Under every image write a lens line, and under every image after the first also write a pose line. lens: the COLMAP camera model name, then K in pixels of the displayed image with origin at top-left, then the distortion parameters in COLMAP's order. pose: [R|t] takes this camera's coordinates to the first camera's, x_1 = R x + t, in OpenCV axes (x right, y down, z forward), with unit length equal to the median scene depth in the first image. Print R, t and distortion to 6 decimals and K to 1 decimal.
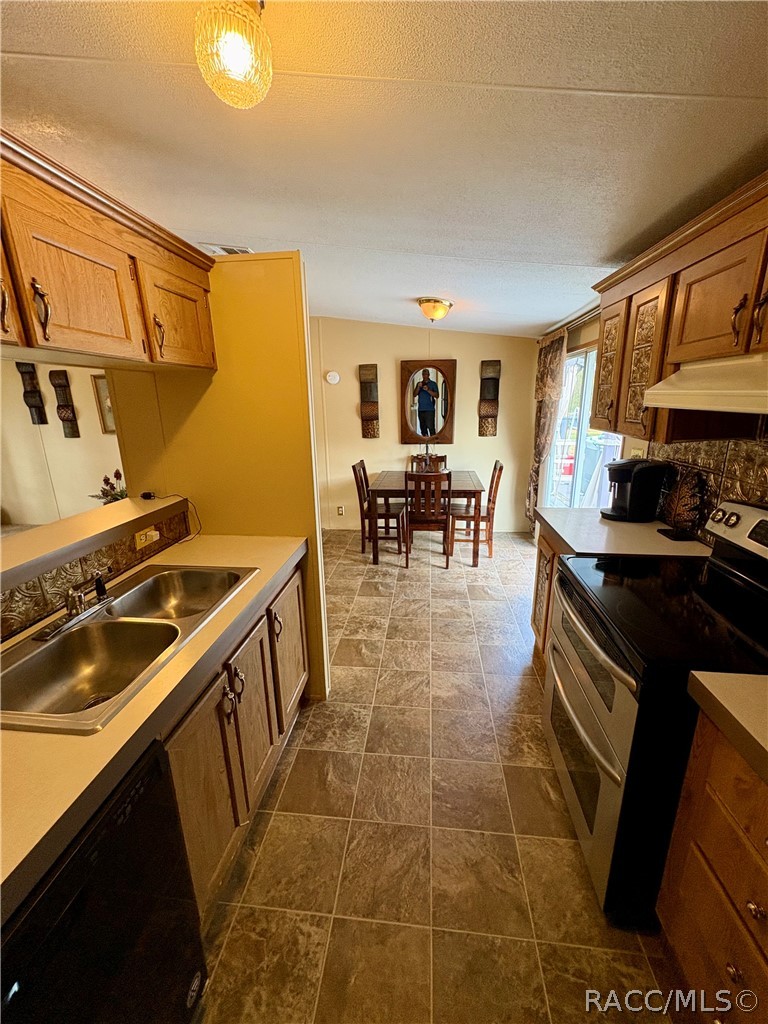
lens RADIAL K [[408.3, 0, 384.8], [0, 408.3, 512.9], [0, 0, 1]] dist [0.001619, -0.000119]
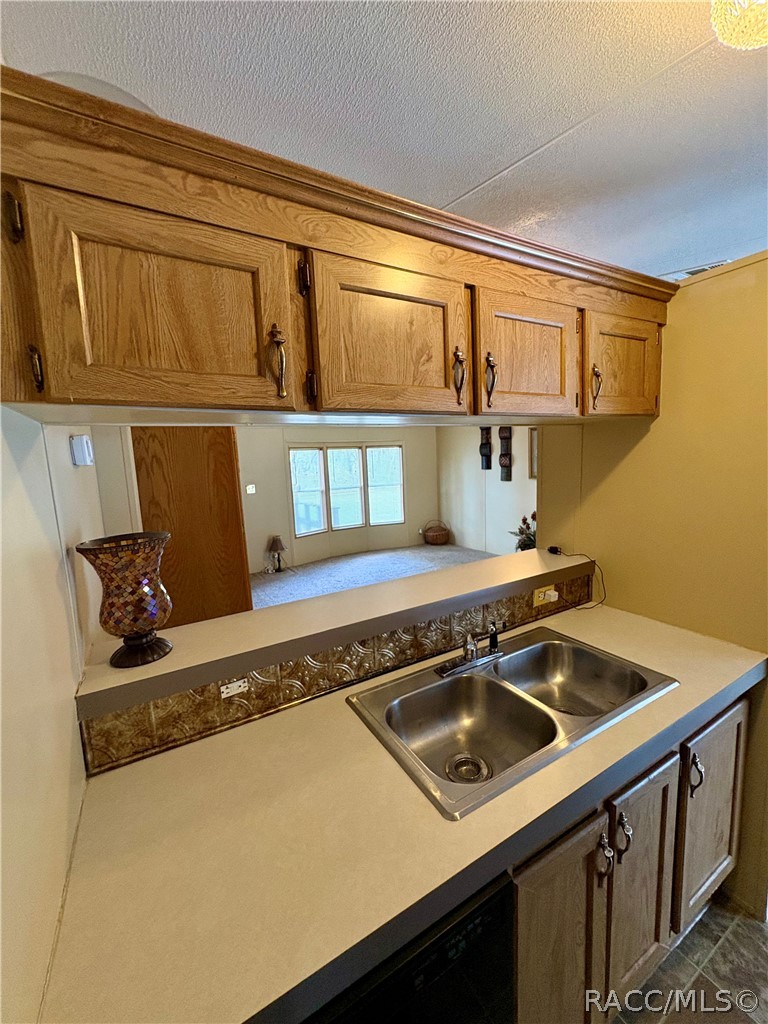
lens RADIAL K [[408.3, 0, 386.2], [0, 408.3, 511.5], [0, 0, 1]] dist [0.001619, -0.000119]
pose [[0.593276, 0.096687, -0.799172, -0.075901], [-0.180560, 0.983449, -0.015060, -0.062760], [0.784488, 0.153233, 0.600914, 0.133789]]
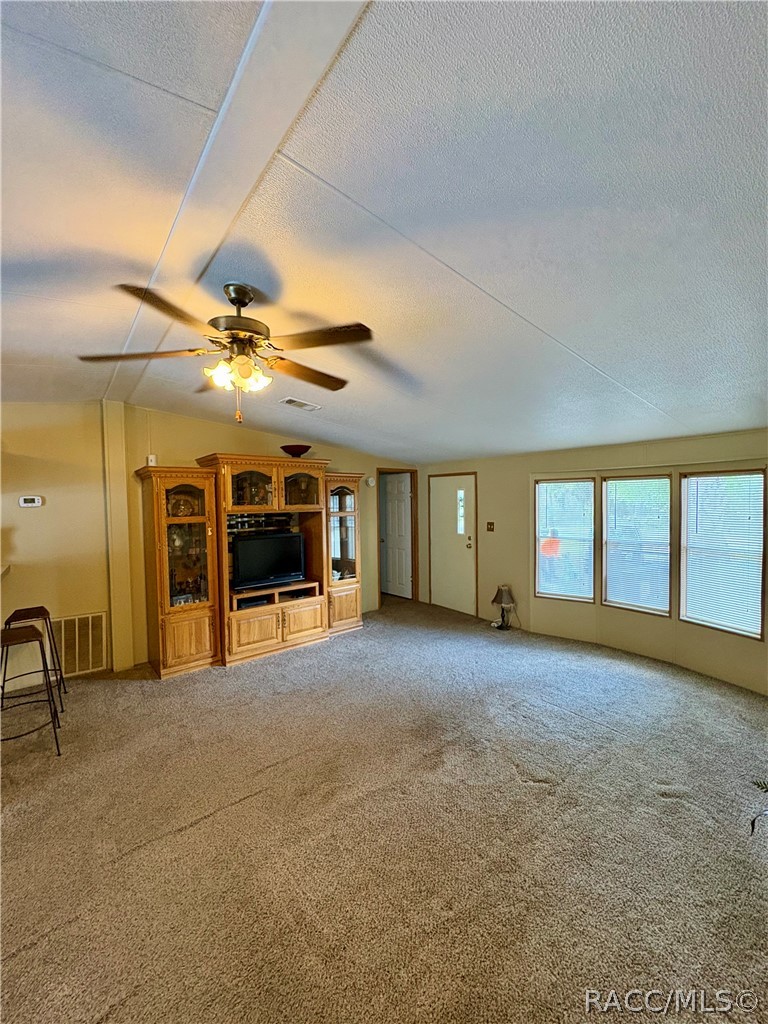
lens RADIAL K [[408.3, 0, 385.4], [0, 408.3, 512.2], [0, 0, 1]] dist [0.001619, -0.000119]
pose [[-0.711942, 0.056950, -0.699925, -0.311996], [-0.151525, 0.960769, 0.232300, -0.310456], [0.685695, 0.271441, -0.675383, 1.025346]]
